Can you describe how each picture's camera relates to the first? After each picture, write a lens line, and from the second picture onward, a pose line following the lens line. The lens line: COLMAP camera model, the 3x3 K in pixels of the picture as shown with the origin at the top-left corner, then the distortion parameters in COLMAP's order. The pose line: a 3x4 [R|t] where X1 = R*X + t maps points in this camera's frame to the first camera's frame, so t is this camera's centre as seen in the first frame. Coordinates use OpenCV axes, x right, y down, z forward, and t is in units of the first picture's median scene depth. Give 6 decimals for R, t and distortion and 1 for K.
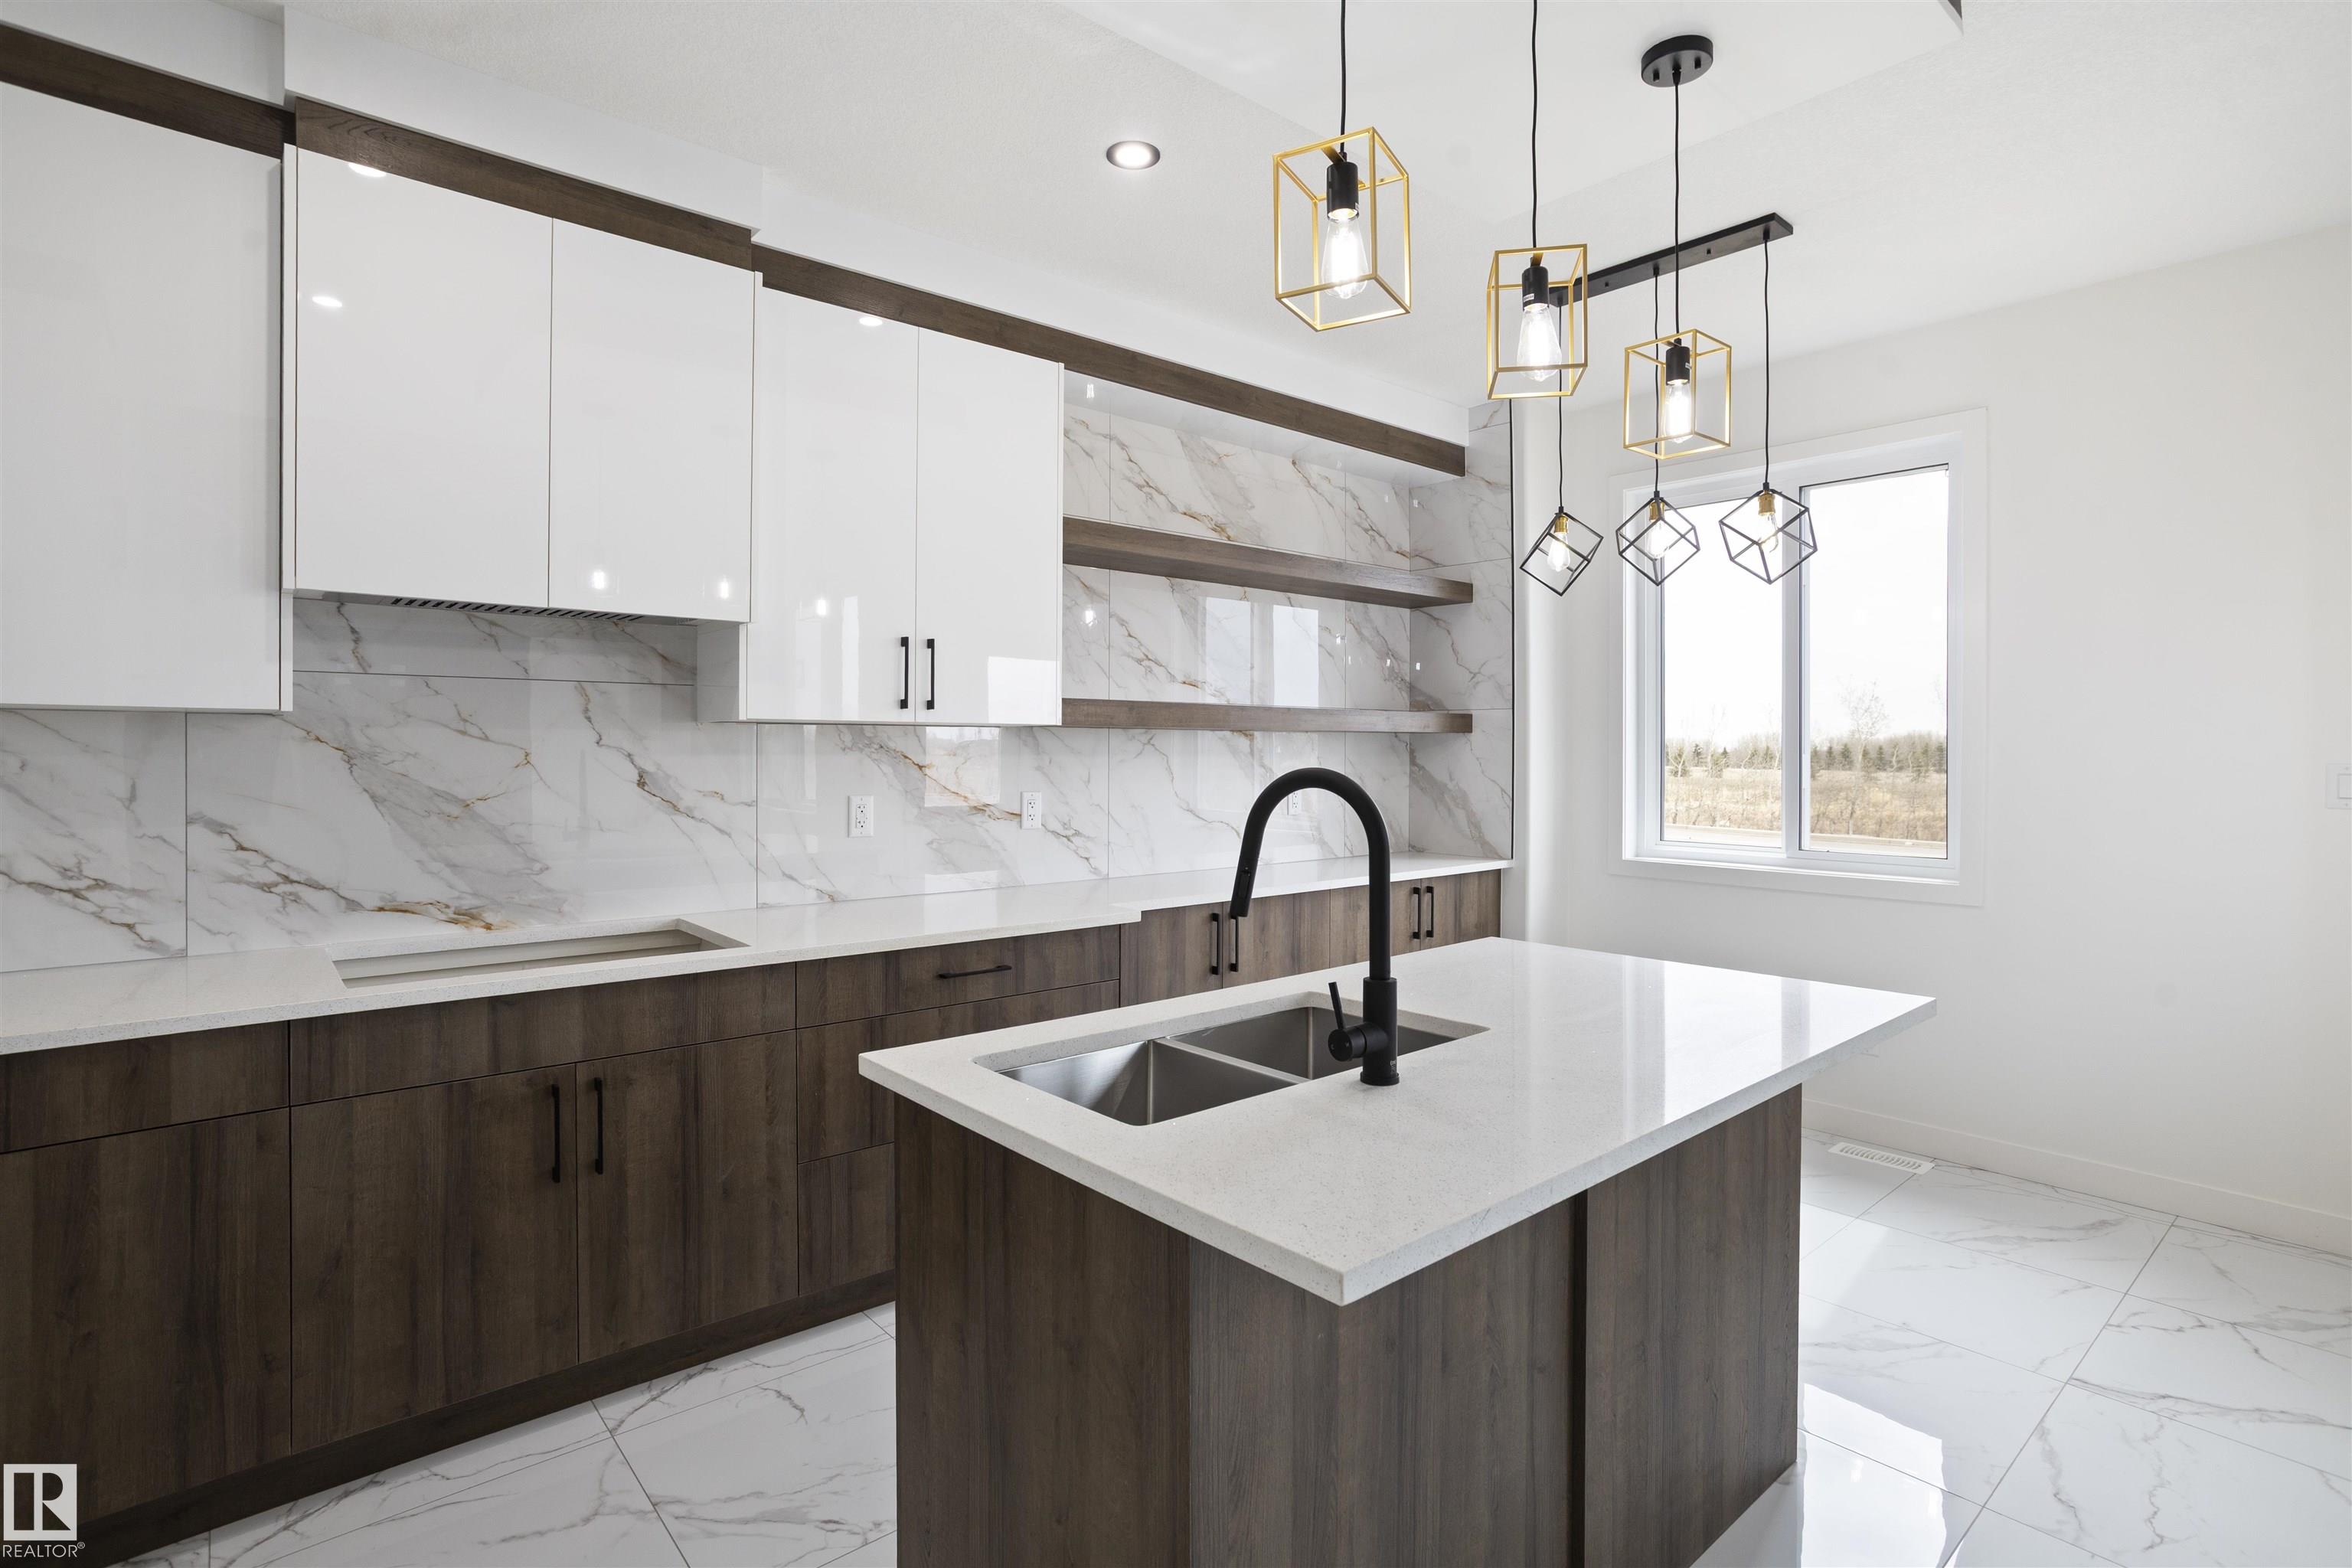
lens RADIAL K [[1157.1, 0, 1188.6], [0, 1157.1, 763.3], [0, 0, 1]] dist [-0.061553, 0.043970]
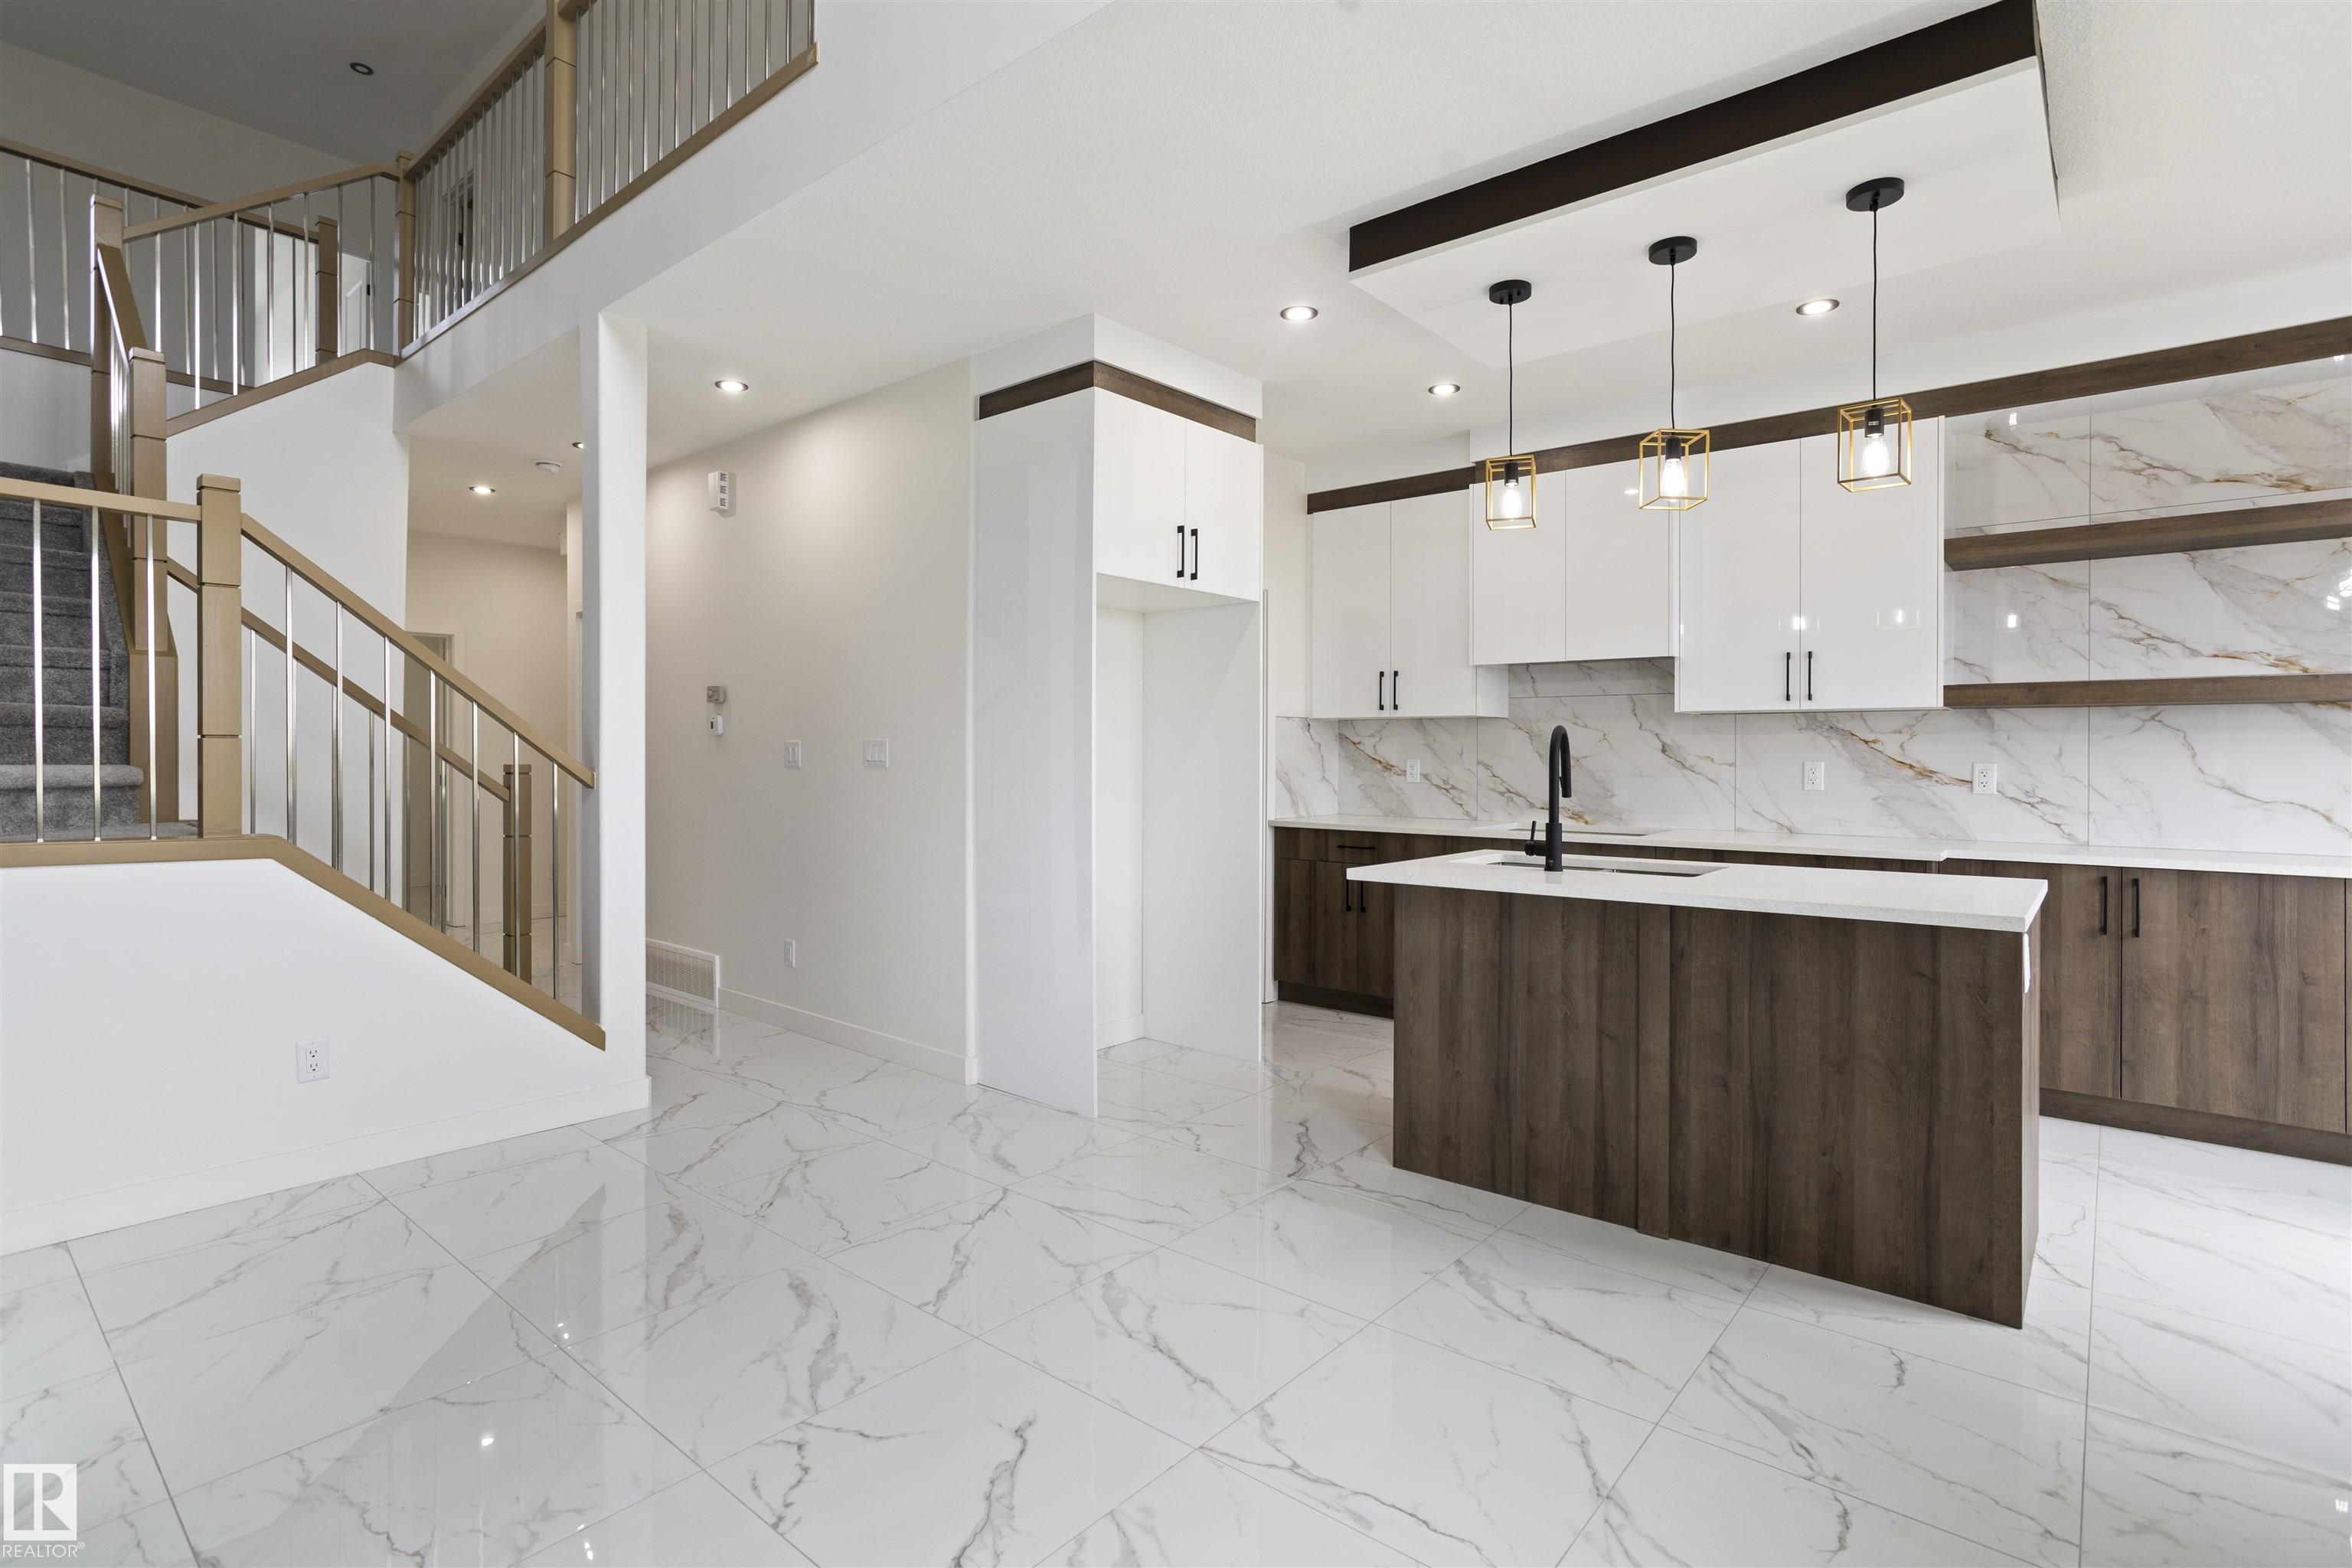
lens RADIAL K [[1128.3, 0, 1164.0], [0, 1128.3, 765.7], [0, 0, 1]] dist [-0.046908, 0.028600]
pose [[0.152888, 0.007581, -0.988215, 1.180002], [-0.013700, 0.999891, 0.005551, 0.044529], [0.988149, 0.012690, 0.152975, -0.018909]]
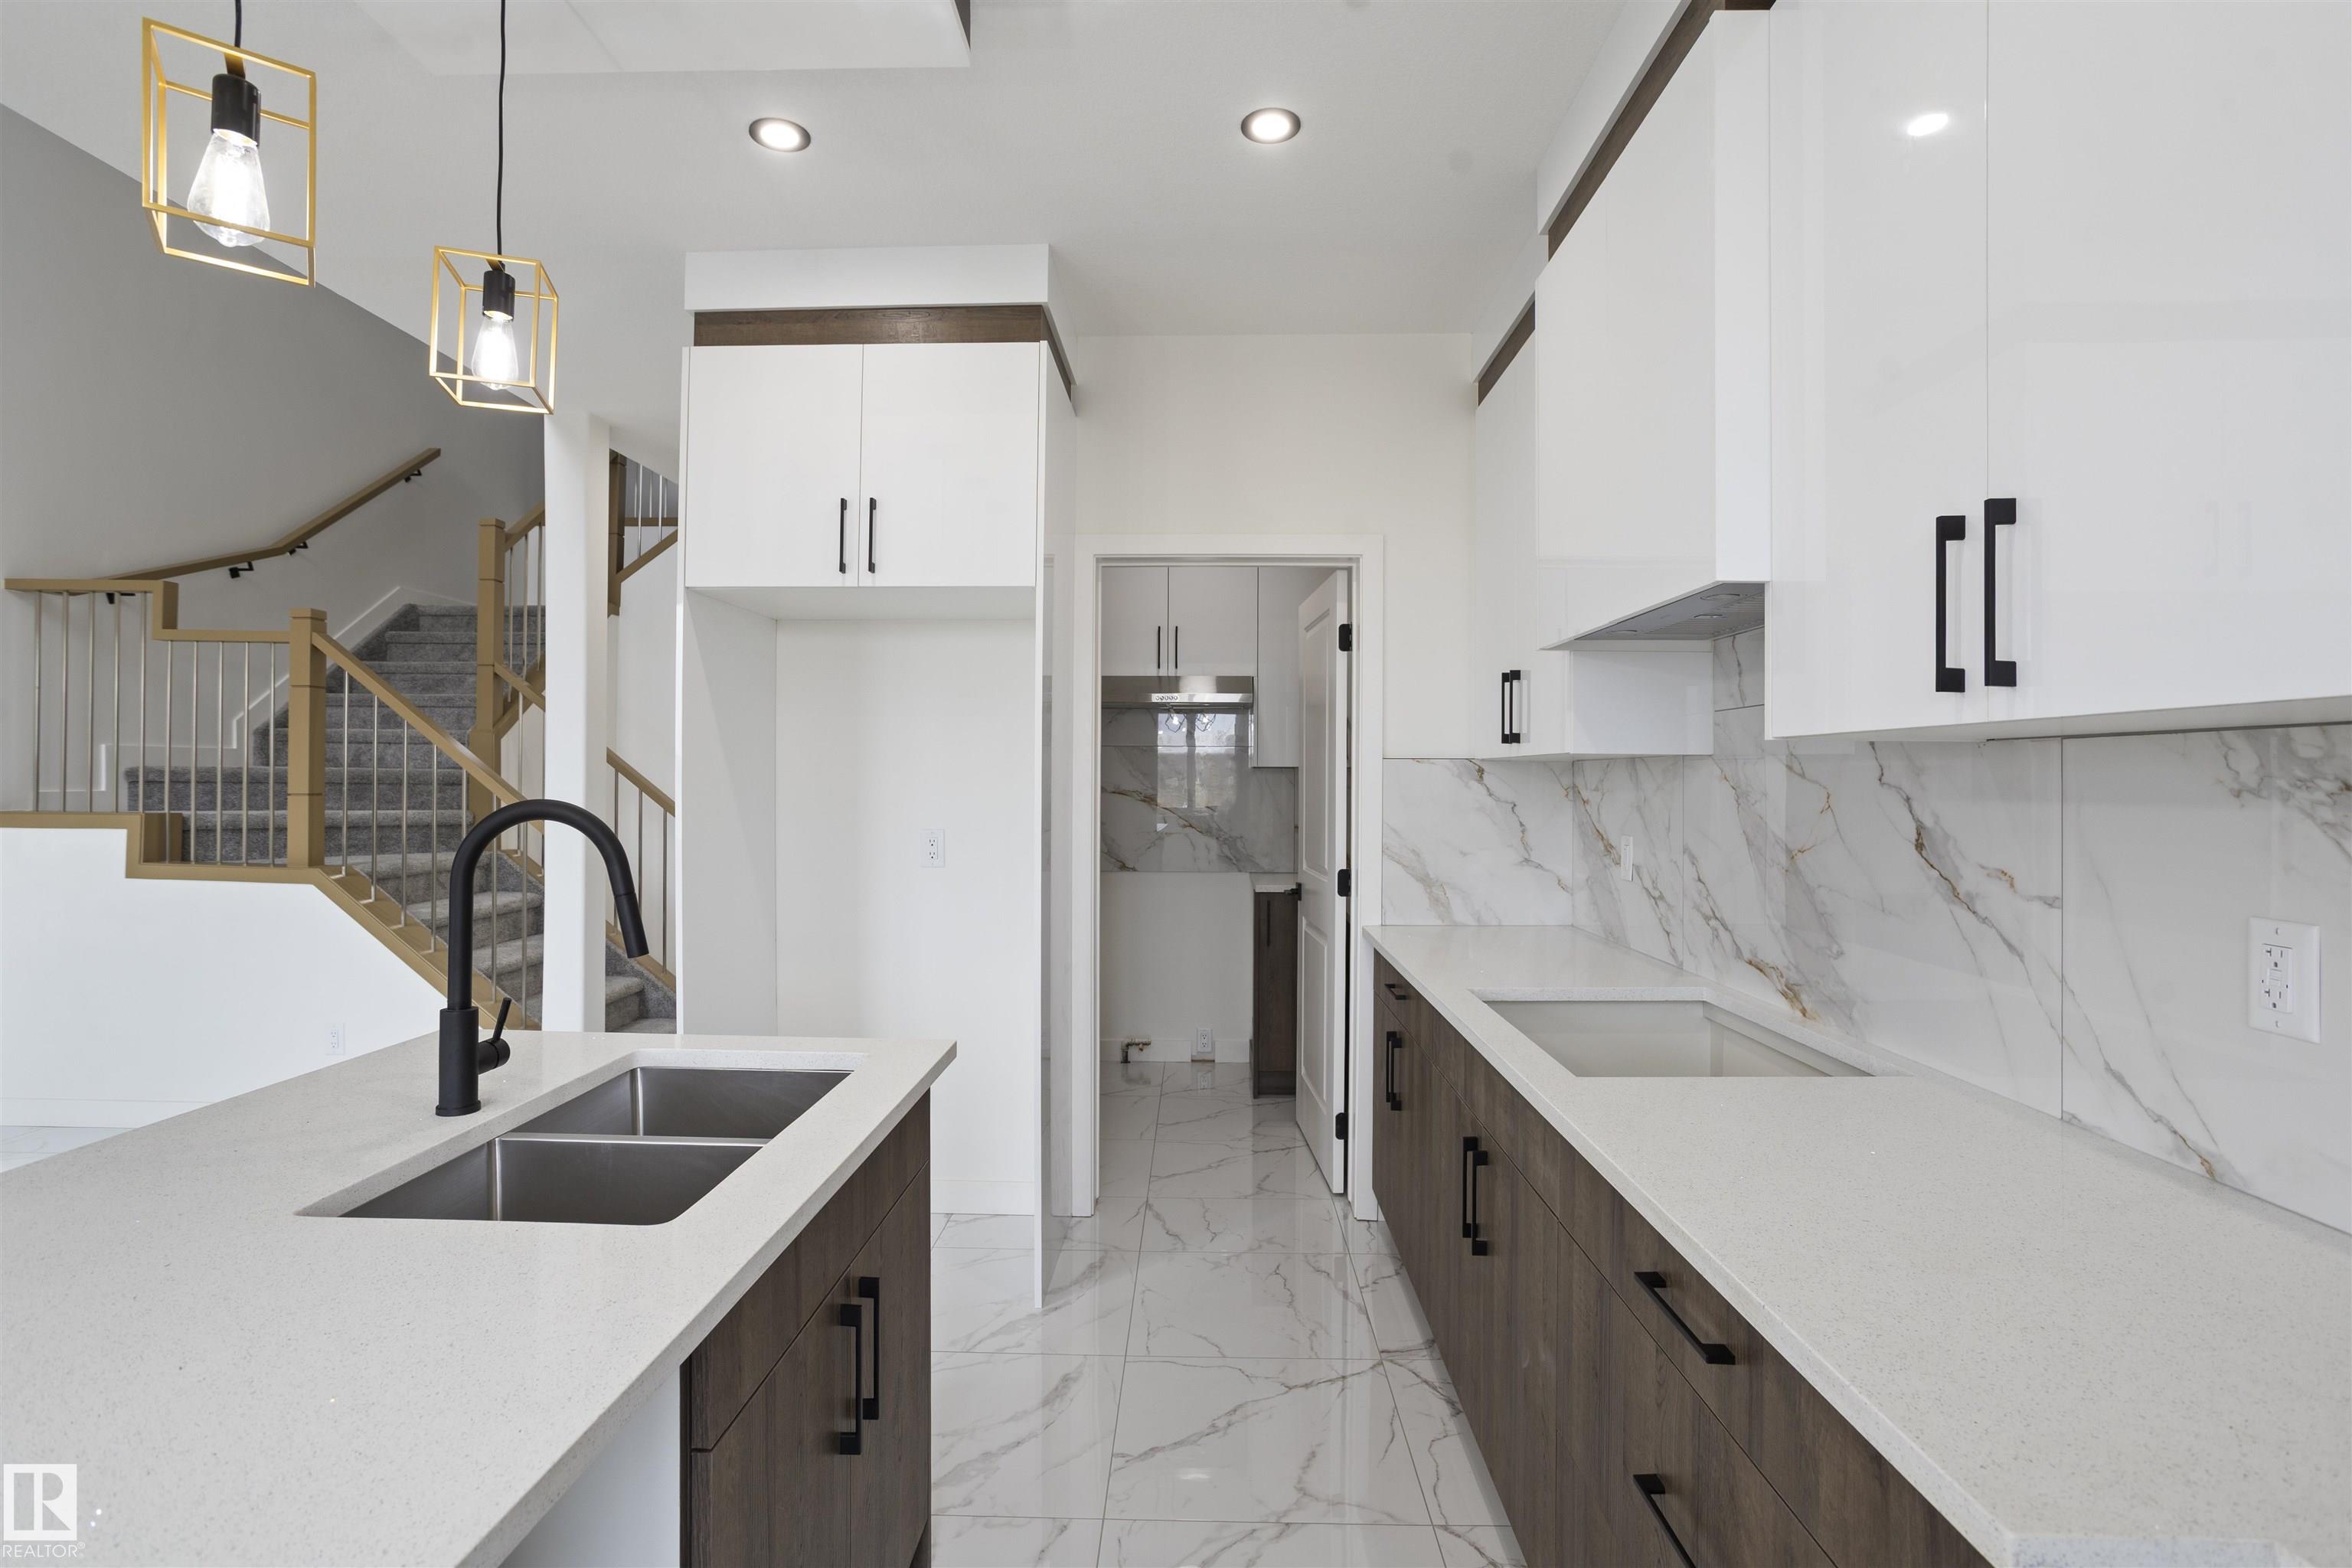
lens RADIAL K [[1142.3, 0, 1176.0], [0, 1142.3, 784.0], [0, 0, 1]] dist [-0.037744, 0.029221]
pose [[-0.675377, -0.004006, -0.737462, 0.260632], [-0.016027, 0.999829, 0.009246, -0.015822], [0.737298, 0.018064, -0.675326, 1.199324]]
